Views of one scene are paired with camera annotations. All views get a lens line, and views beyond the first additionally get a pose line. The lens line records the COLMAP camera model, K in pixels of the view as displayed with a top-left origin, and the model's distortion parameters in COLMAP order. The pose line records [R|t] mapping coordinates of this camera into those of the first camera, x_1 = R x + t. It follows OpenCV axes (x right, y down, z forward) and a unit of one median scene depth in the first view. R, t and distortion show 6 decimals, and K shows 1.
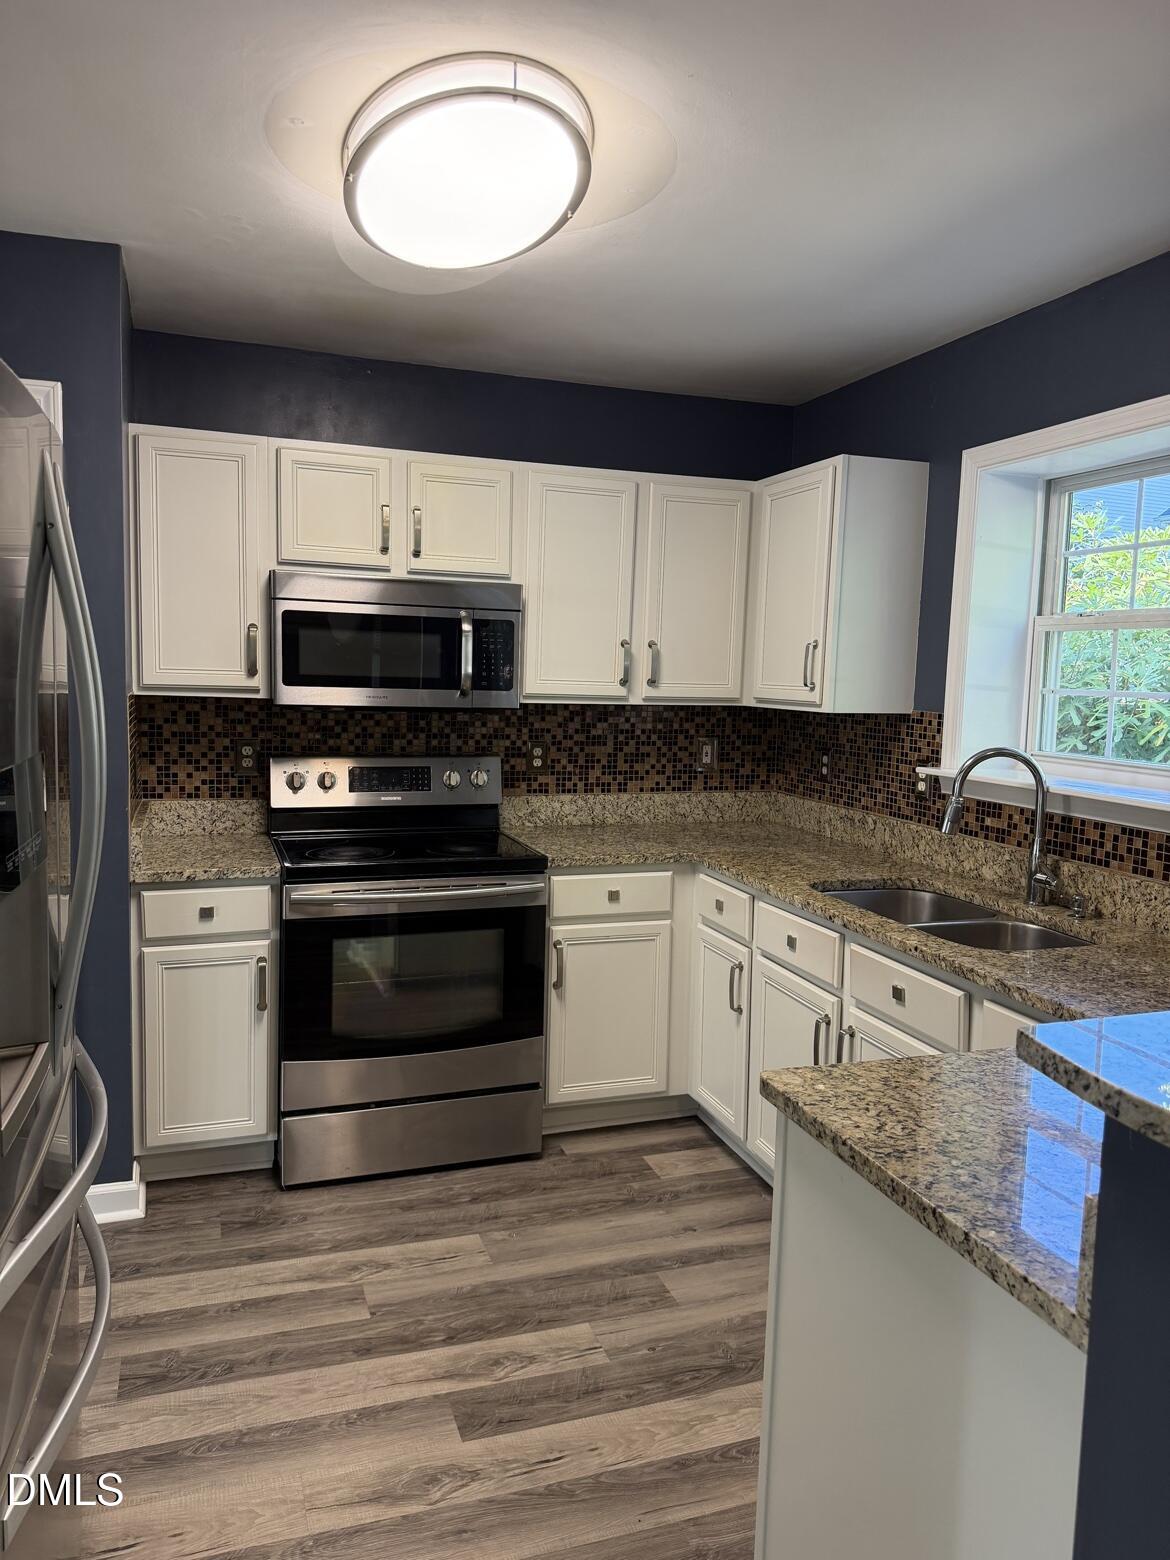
lens RADIAL K [[1086.8, 0, 585.0], [0, 1086.8, 780.0], [0, 0, 1]] dist [0.006662, -0.001859]
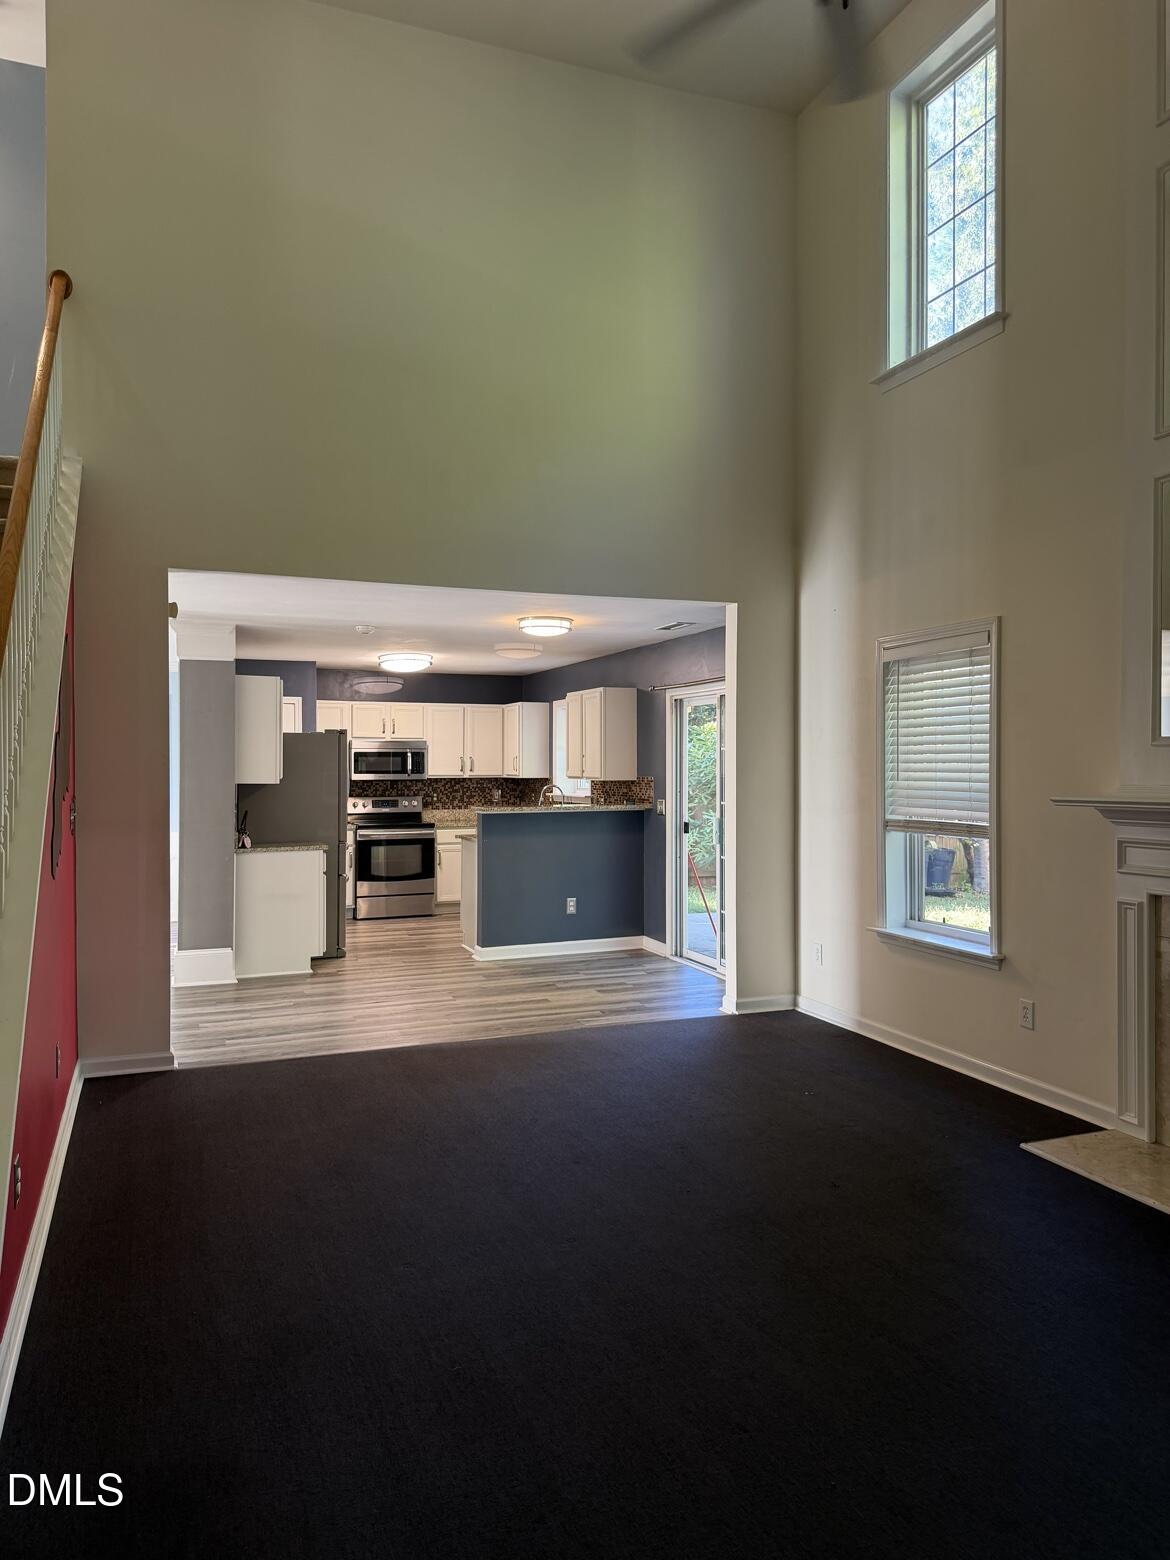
lens RADIAL K [[1086.8, 0, 585.0], [0, 1086.8, 780.0], [0, 0, 1]] dist [0.006662, -0.001859]
pose [[0.999000, -0.024874, 0.037156, 0.276268], [0.027685, 0.996636, -0.077144, 0.187396], [-0.035112, 0.078095, 0.996327, -2.113796]]
